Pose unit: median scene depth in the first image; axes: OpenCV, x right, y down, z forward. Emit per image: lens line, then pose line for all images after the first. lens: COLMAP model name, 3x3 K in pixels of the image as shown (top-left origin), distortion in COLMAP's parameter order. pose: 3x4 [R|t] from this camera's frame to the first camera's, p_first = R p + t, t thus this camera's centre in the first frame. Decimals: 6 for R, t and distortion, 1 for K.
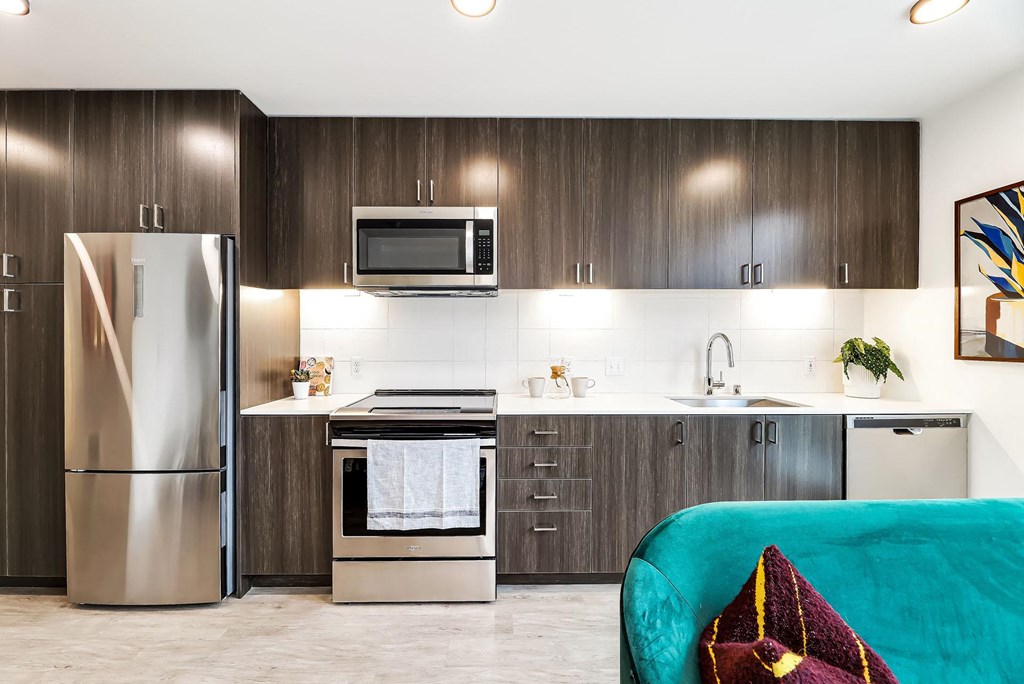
lens RADIAL K [[390.8, 0, 512.0], [0, 390.8, 348.7], [0, 0, 1]] dist [-0.003112, -0.000099]
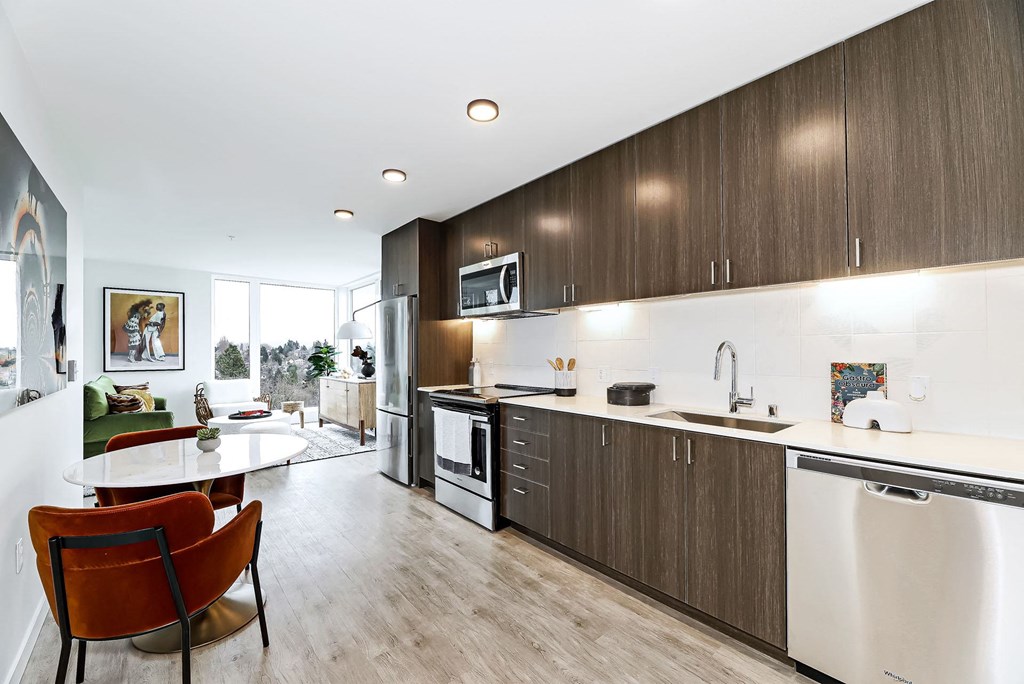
lens RADIAL K [[407.5, 0, 497.7], [0, 407.5, 354.9], [0, 0, 1]] dist [0.001274, -0.000480]
pose [[0.632658, 0.007511, -0.774395, 1.016999], [-0.008361, 0.999961, 0.002869, -0.009847], [0.774386, 0.004659, 0.632696, 0.052920]]
